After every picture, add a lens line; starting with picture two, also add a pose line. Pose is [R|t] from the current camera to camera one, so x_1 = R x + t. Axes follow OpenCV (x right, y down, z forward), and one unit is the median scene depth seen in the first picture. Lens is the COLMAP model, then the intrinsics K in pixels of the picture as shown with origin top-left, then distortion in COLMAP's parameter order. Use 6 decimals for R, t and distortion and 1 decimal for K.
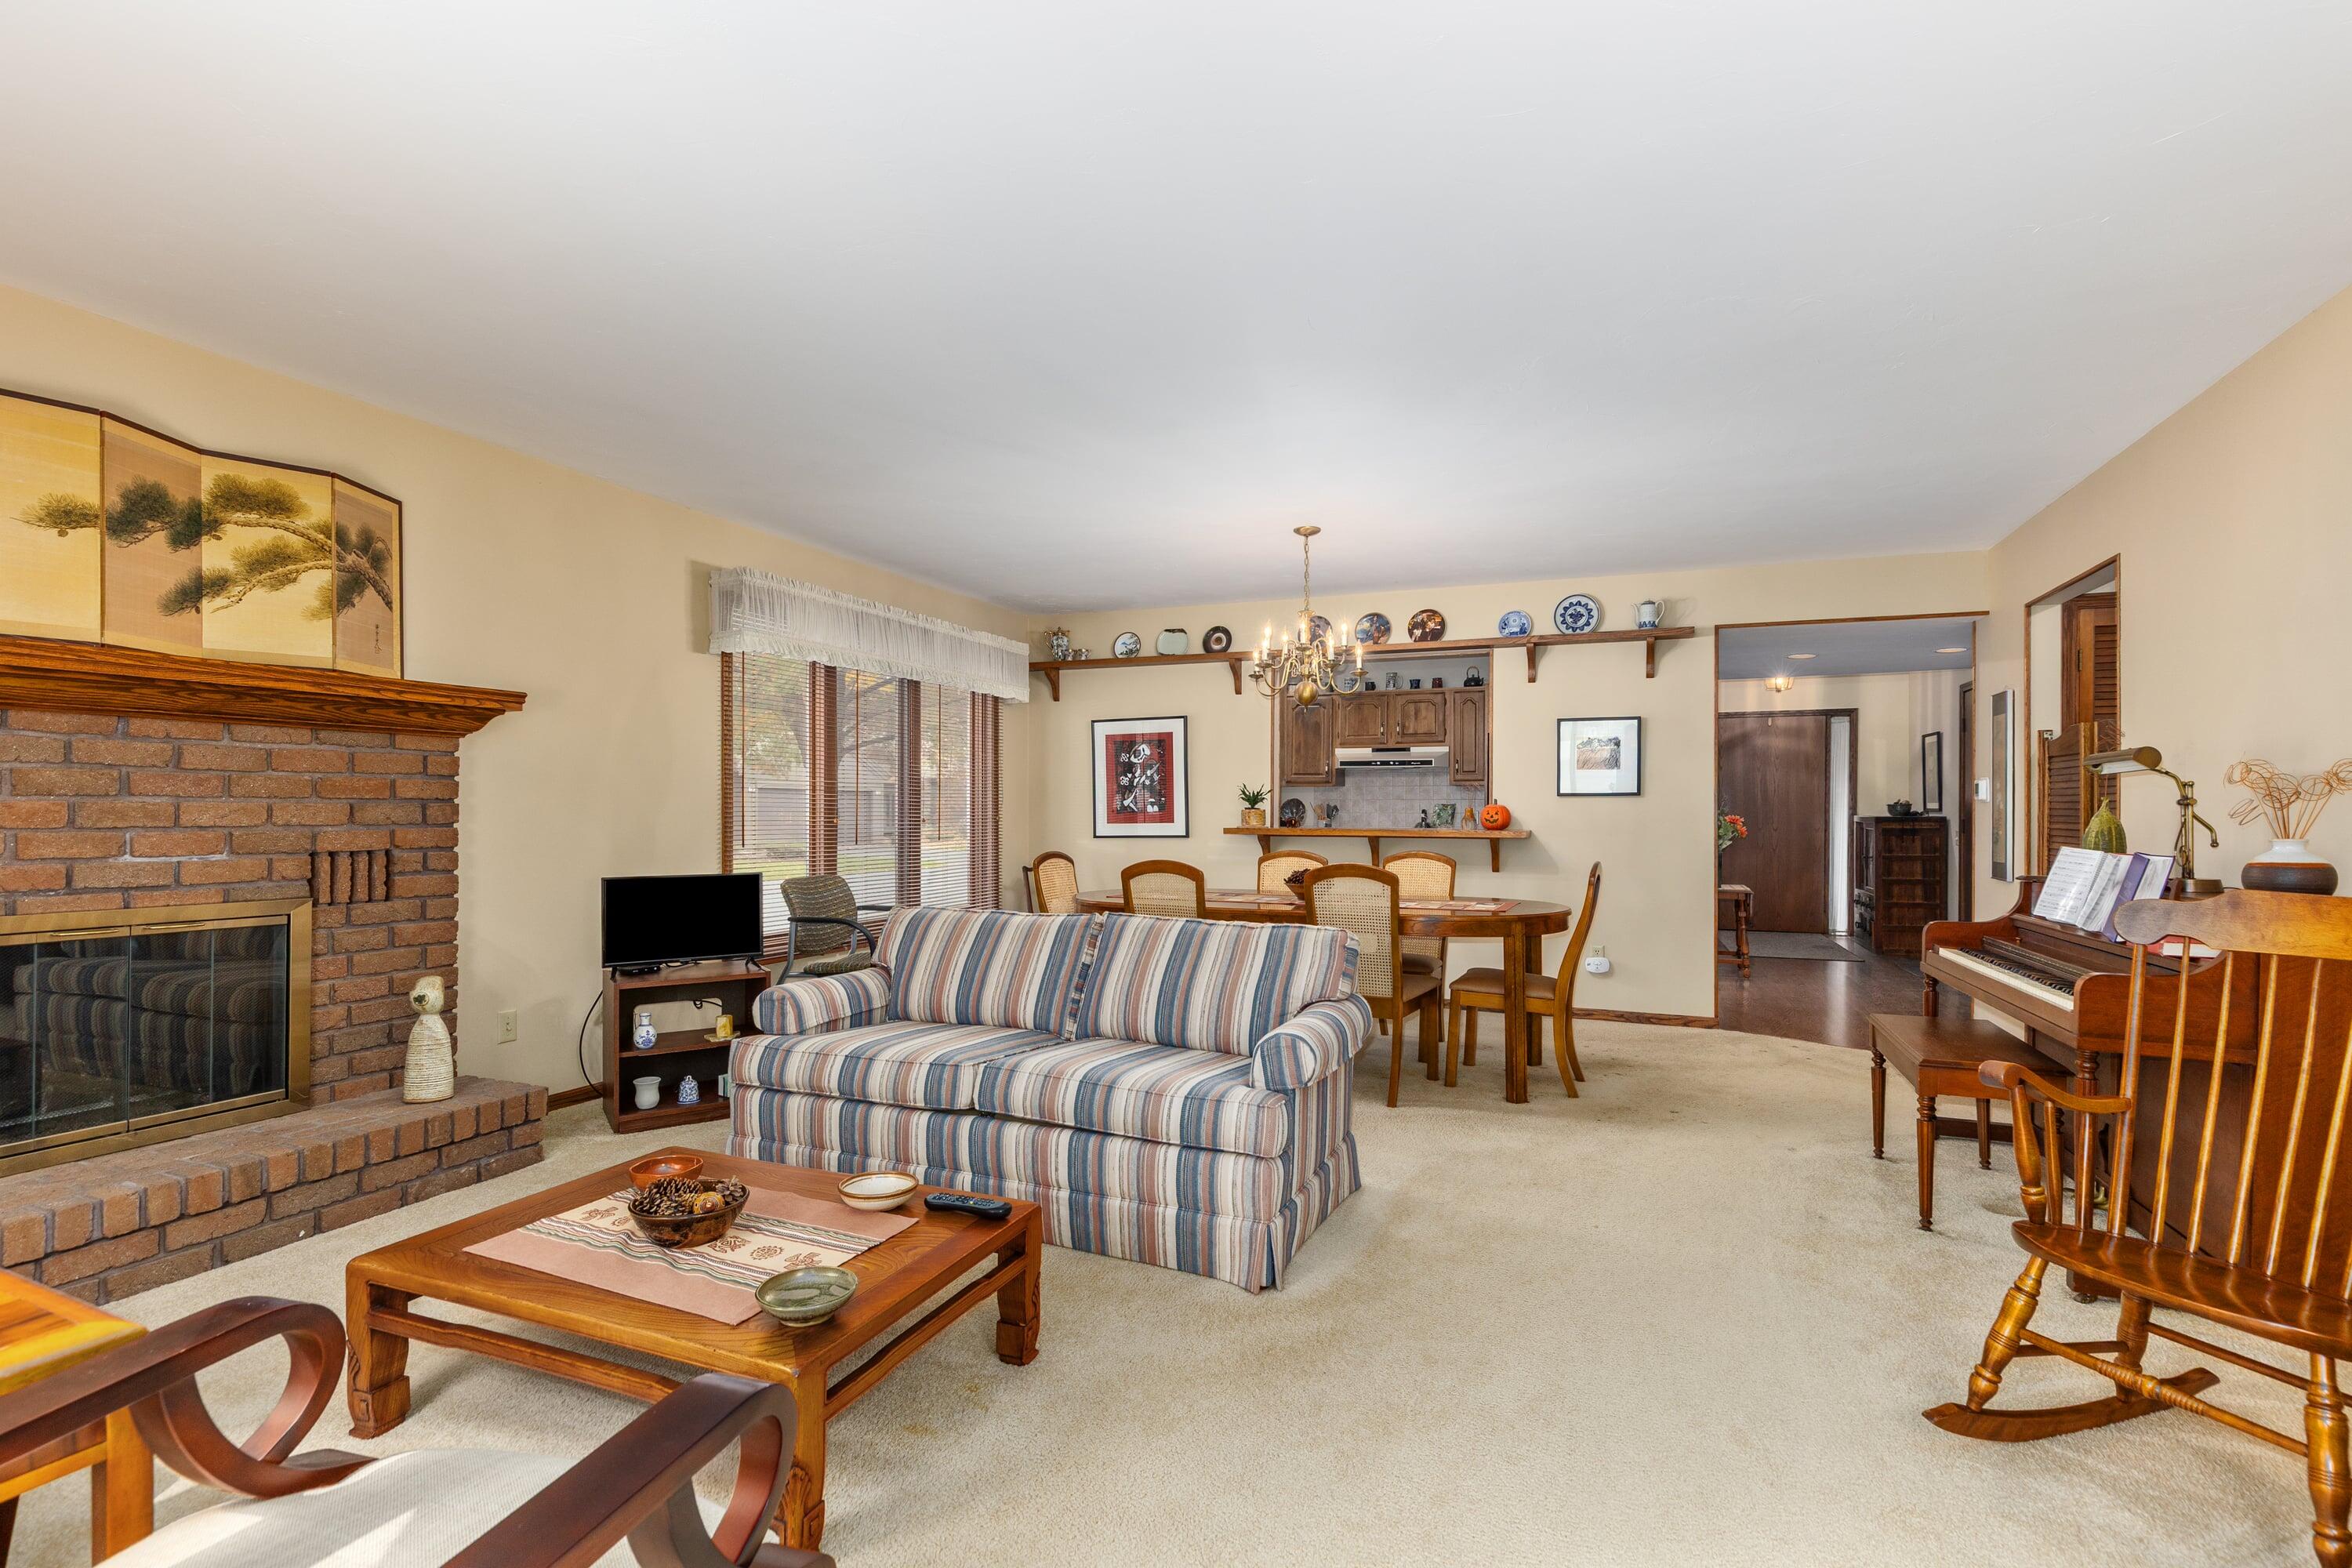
lens RADIAL K [[1082.8, 0, 1176.0], [0, 1082.8, 784.0], [0, 0, 1]] dist [0.000639, 0.000353]
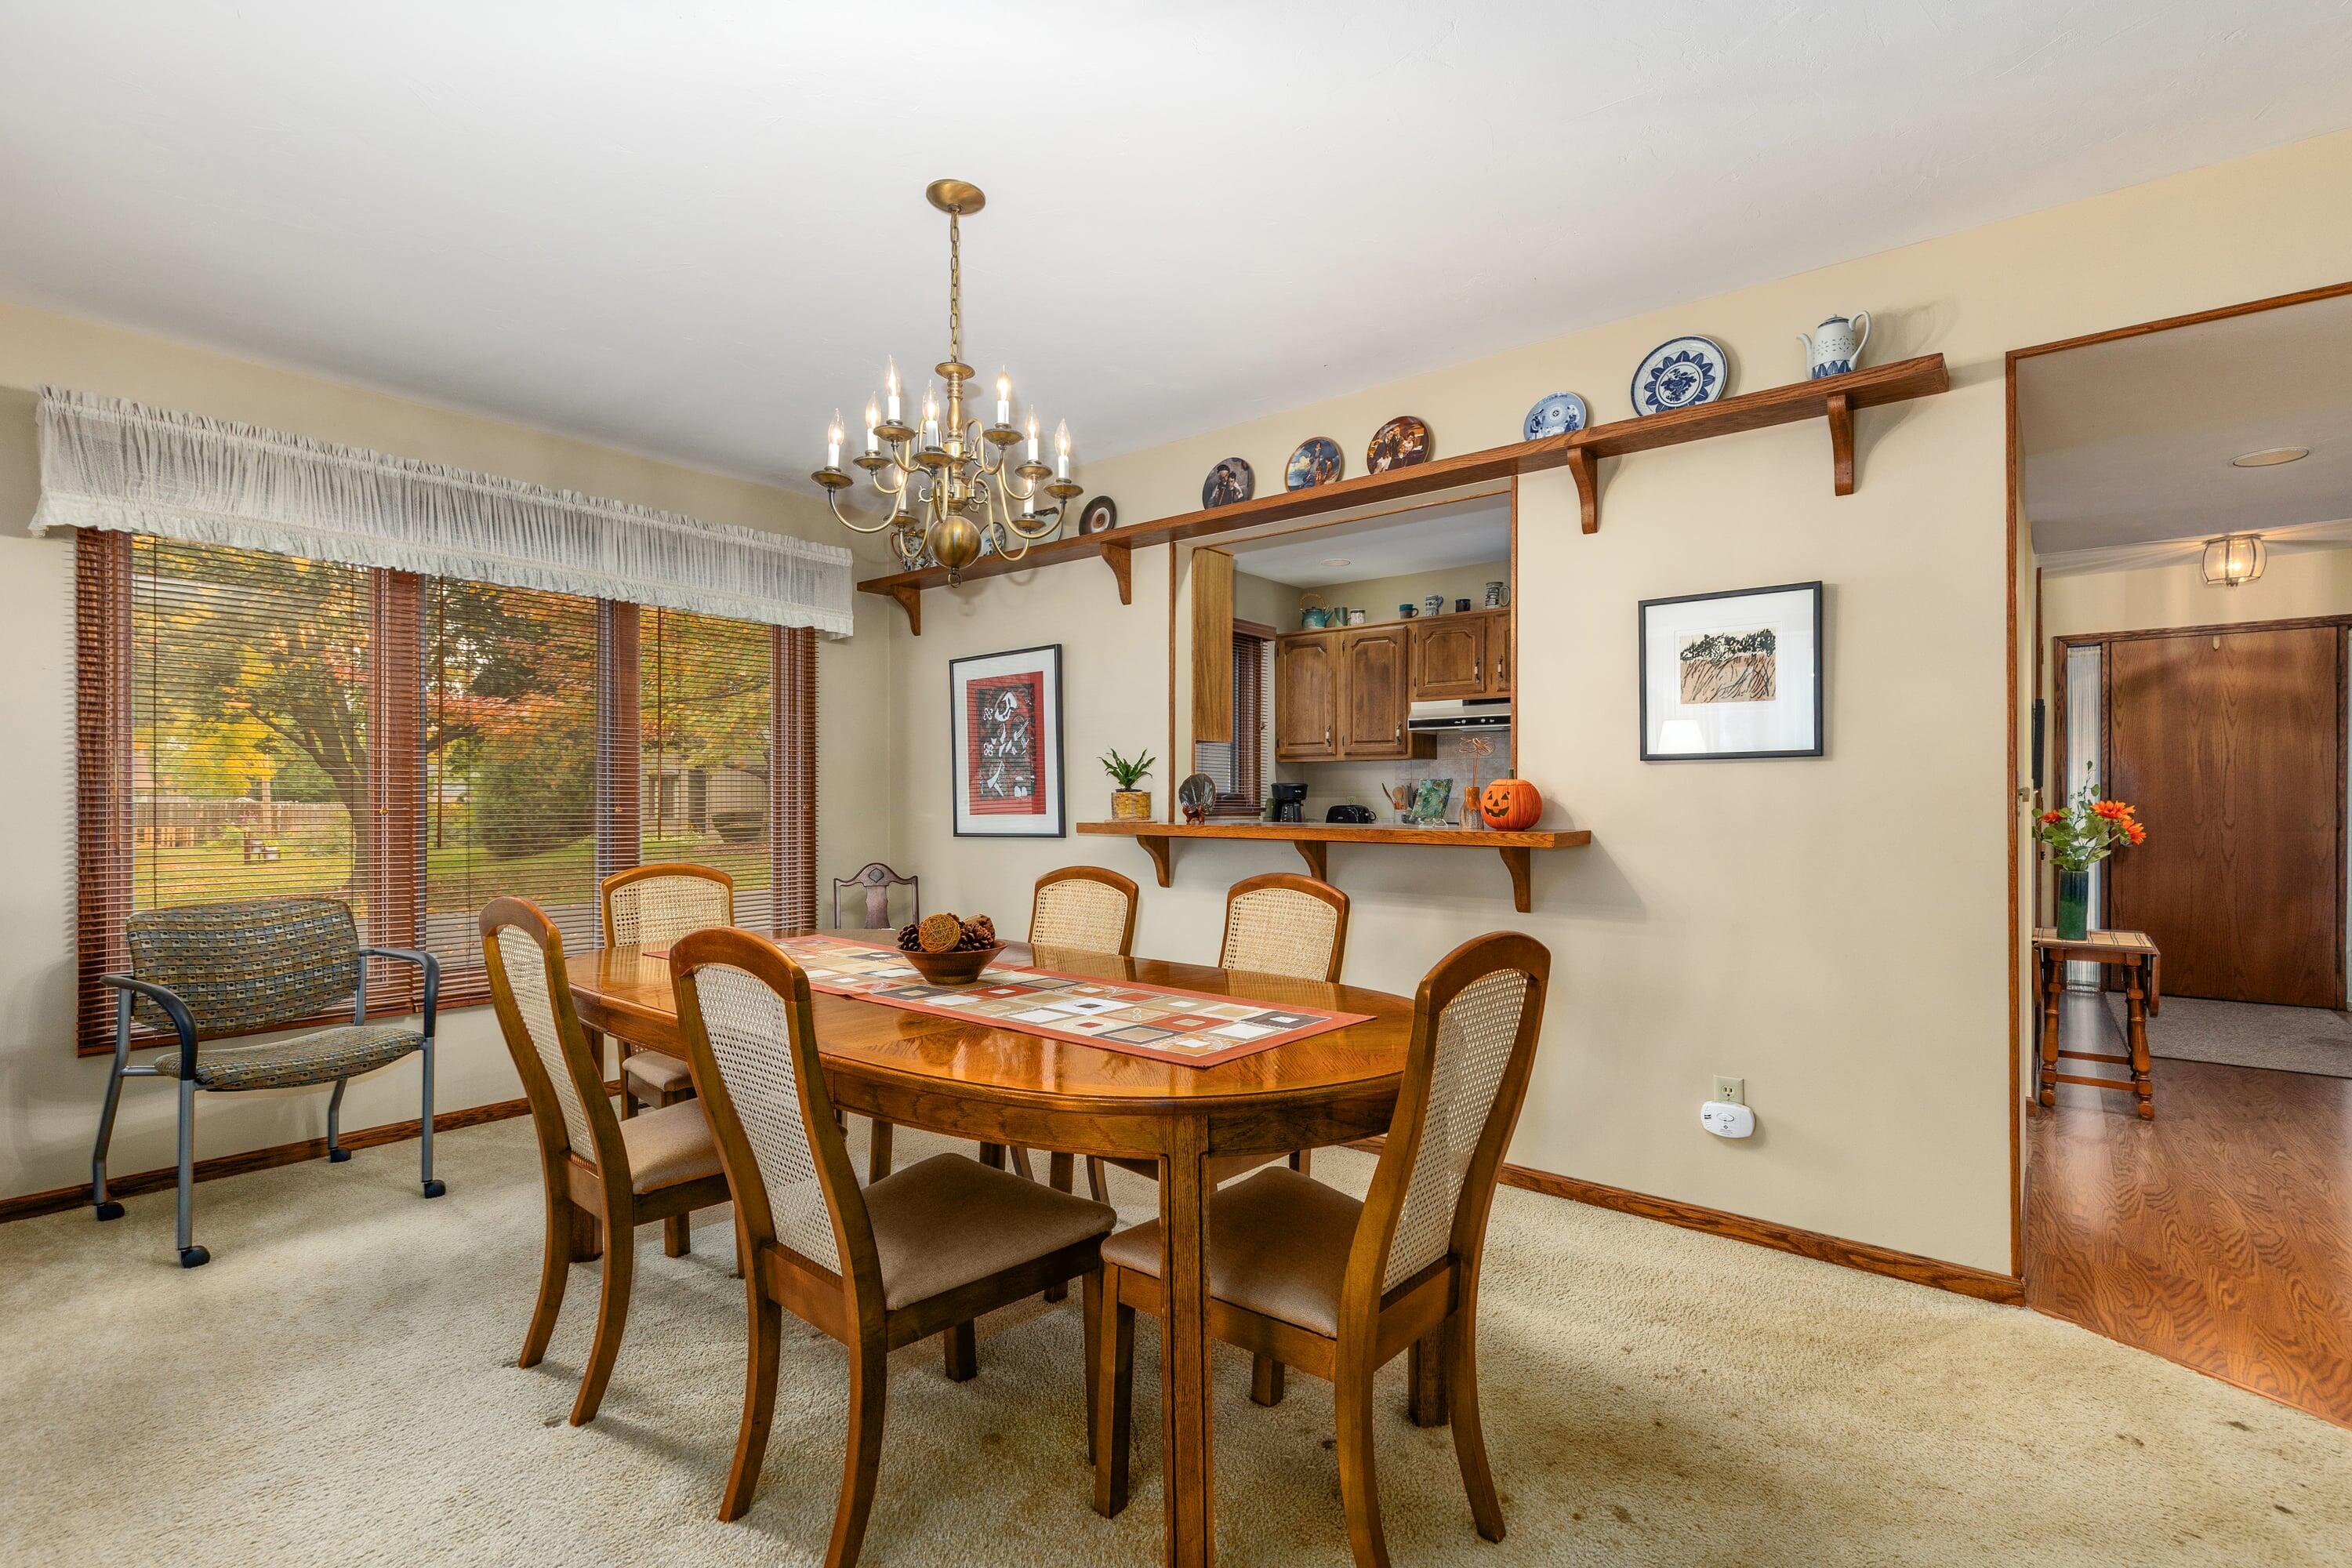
lens RADIAL K [[1053.5, 0, 1204.6], [0, 1053.5, 776.8], [0, 0, 1]] dist [-0.002242, 0.000287]
pose [[0.960332, -0.008164, -0.278739, 0.260055], [0.008834, 0.999960, 0.001148, 0.014020], [0.278719, -0.003565, 0.960366, 0.433557]]
